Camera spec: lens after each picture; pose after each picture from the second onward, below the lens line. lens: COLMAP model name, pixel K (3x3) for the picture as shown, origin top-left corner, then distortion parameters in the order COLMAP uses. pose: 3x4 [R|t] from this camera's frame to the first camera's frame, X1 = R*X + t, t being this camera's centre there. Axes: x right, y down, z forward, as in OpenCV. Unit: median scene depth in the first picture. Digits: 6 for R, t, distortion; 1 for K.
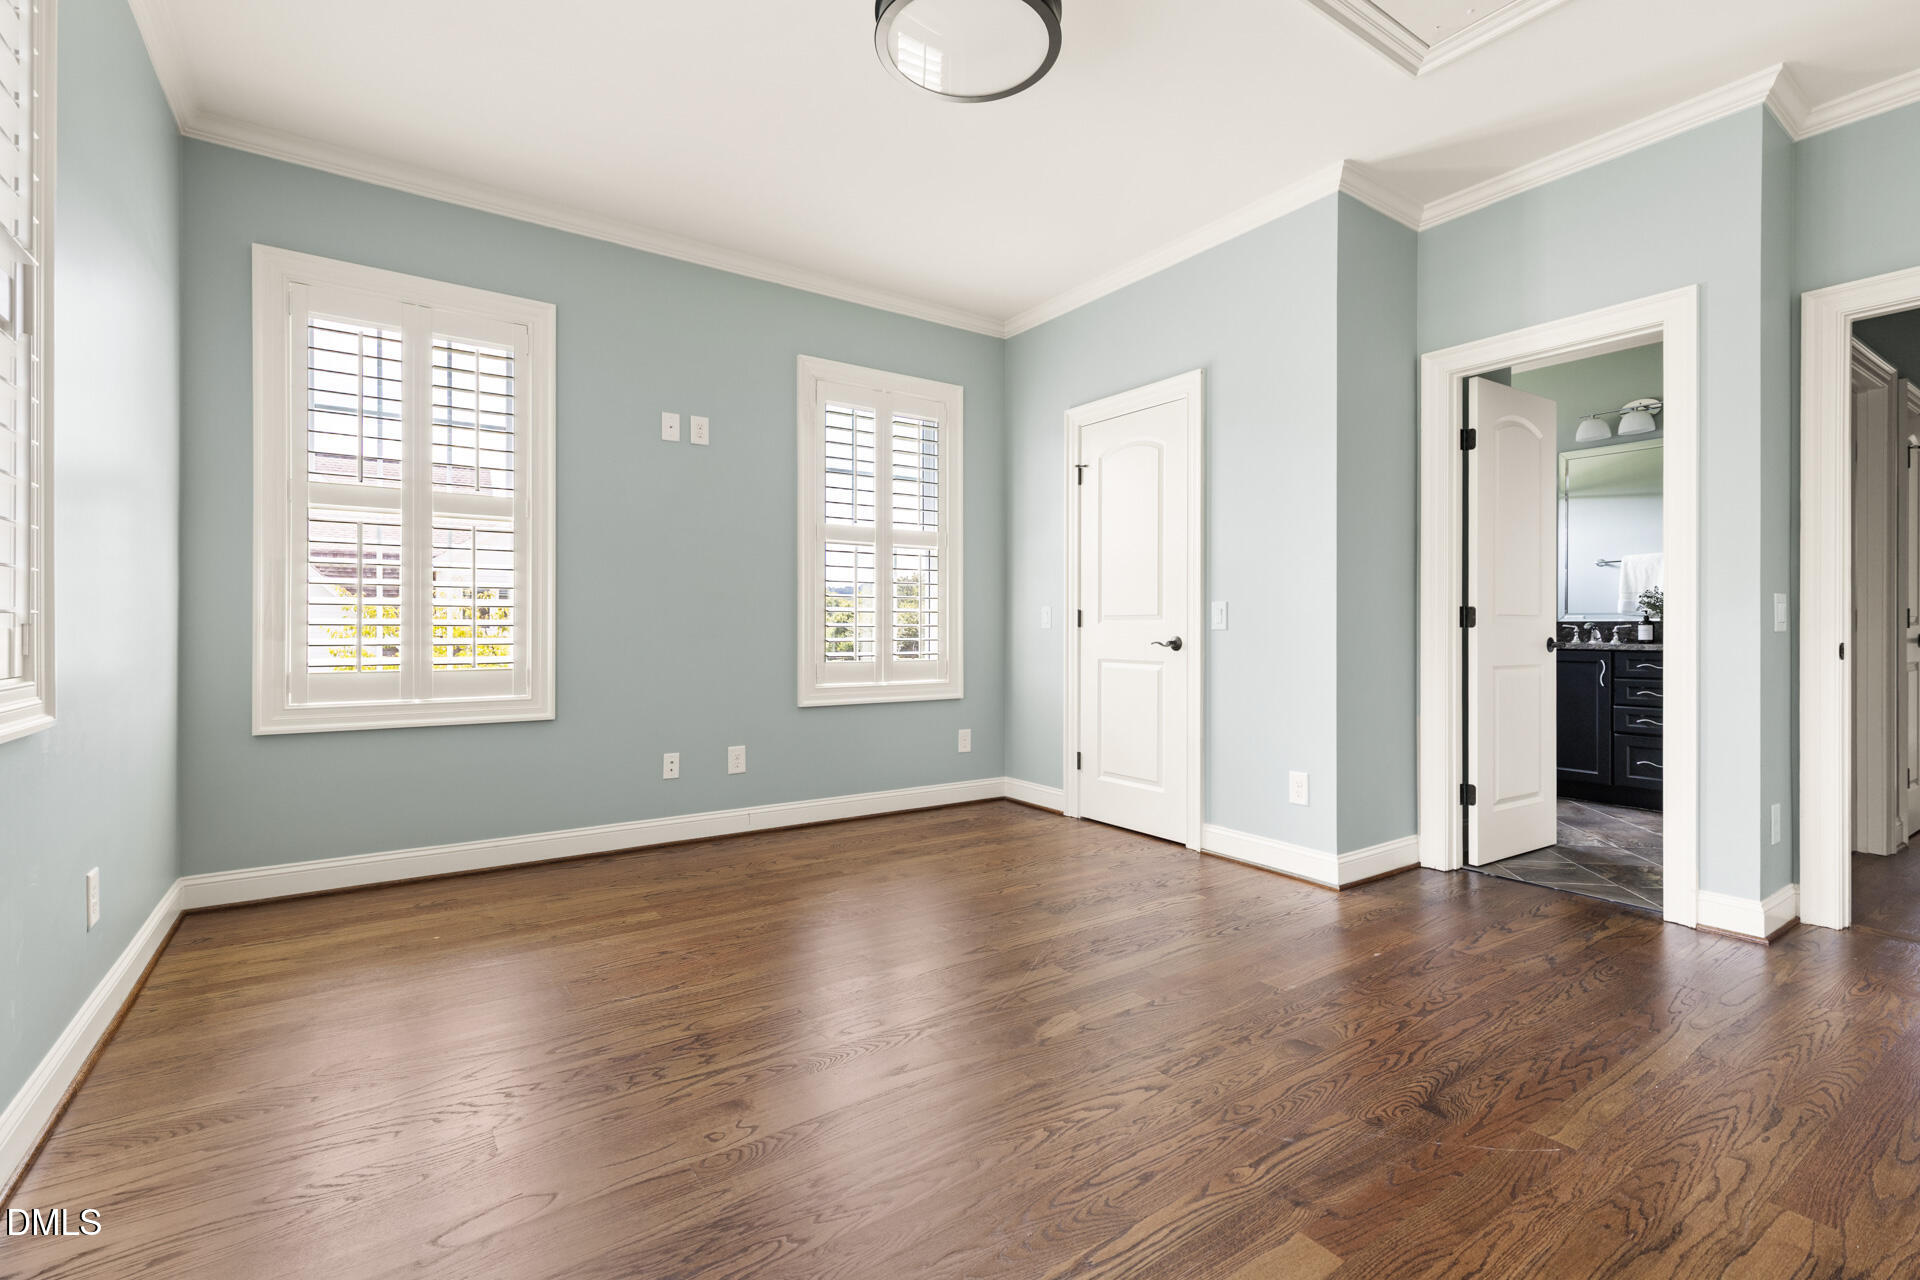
lens RADIAL K [[862.0, 0, 949.0], [0, 862.0, 633.5], [0, 0, 1]] dist [-0.000674, -0.000152]
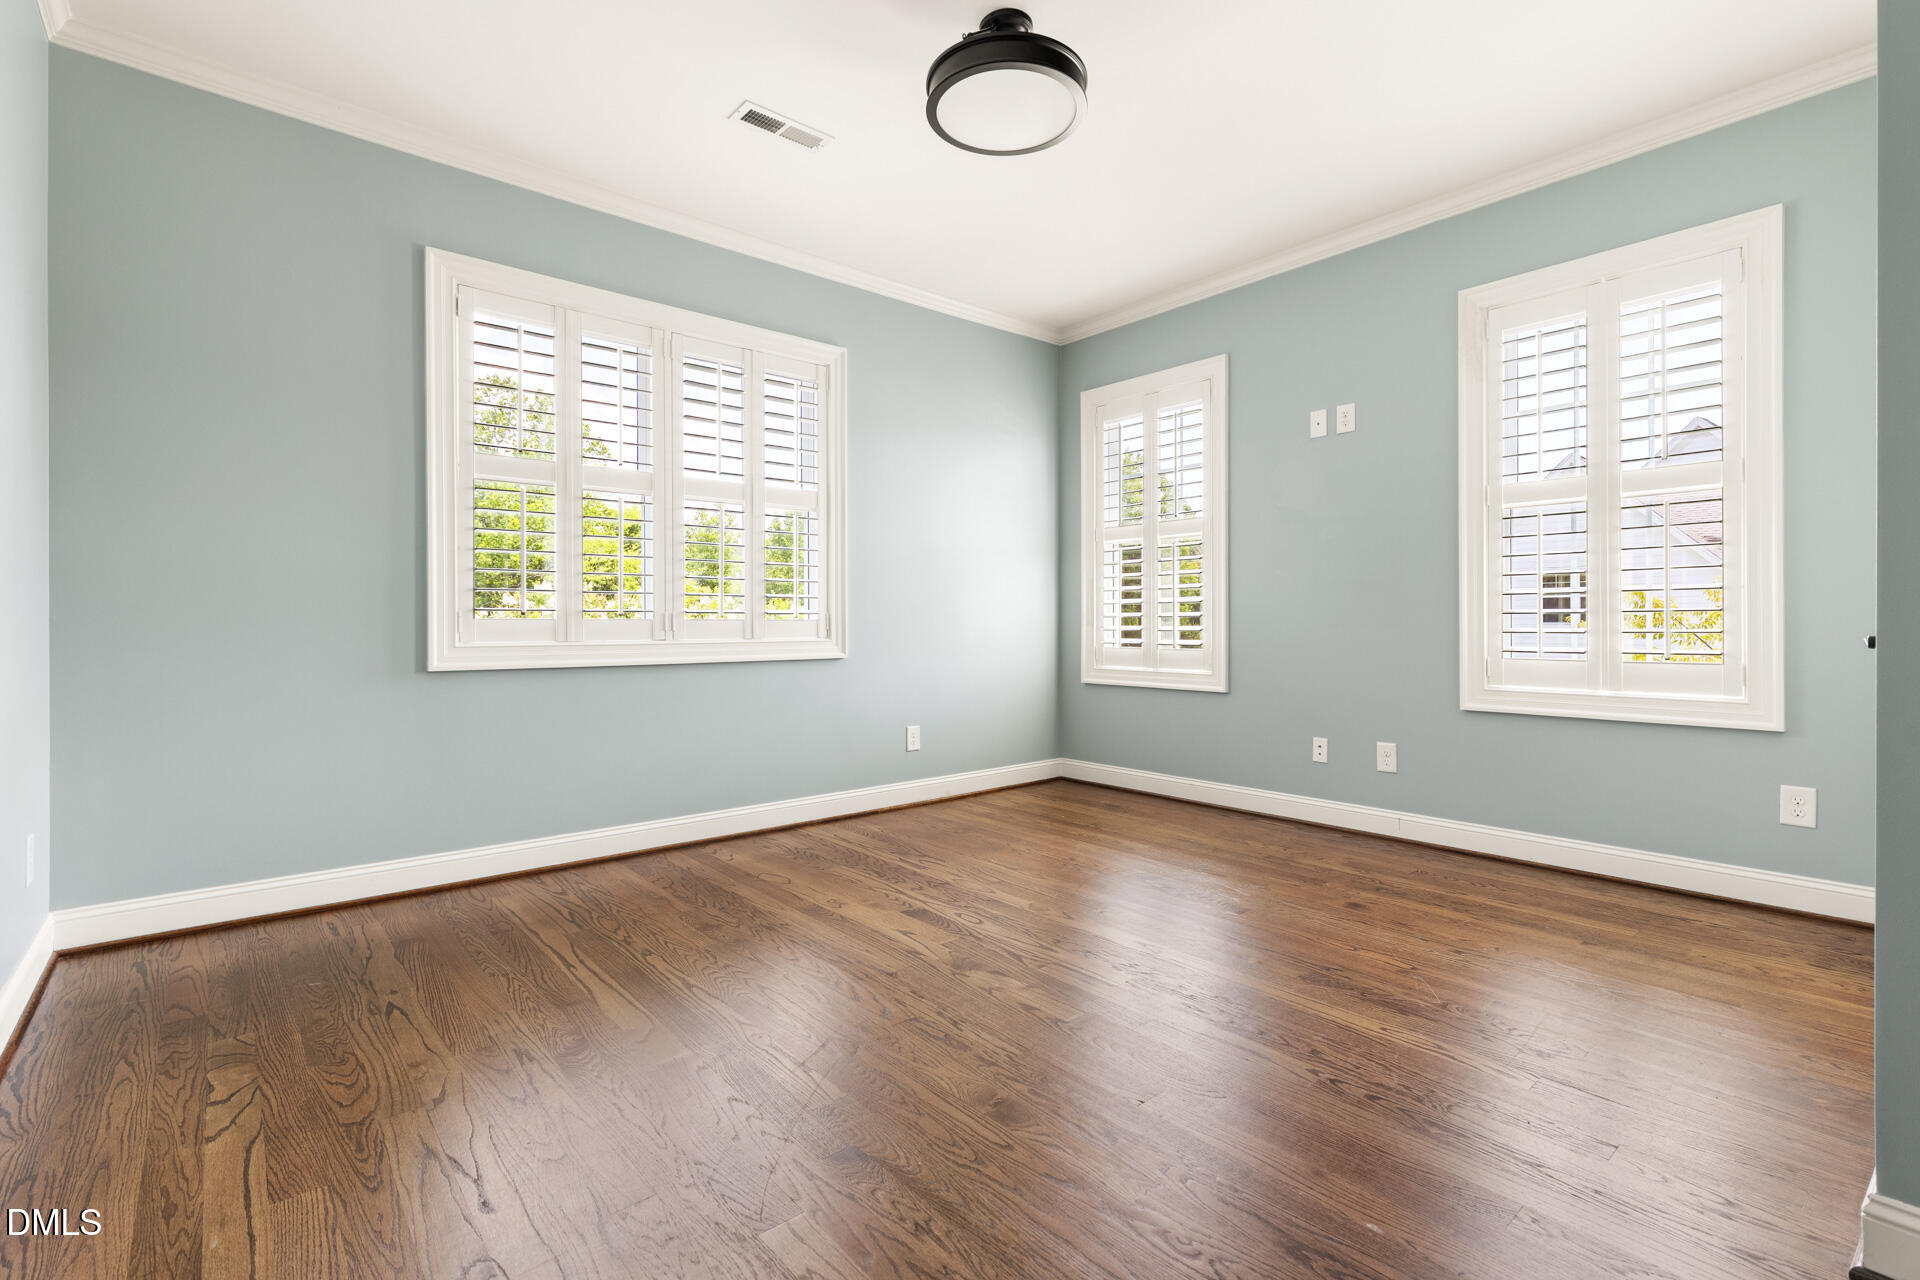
lens RADIAL K [[862.0, 0, 963.1], [0, 862.0, 627.1], [0, 0, 1]] dist [-0.000674, -0.000152]
pose [[0.102151, 0.004051, -0.994761, 0.609086], [0.002071, 0.999989, 0.004285, -0.000057], [0.994767, -0.002498, 0.102141, 0.426759]]
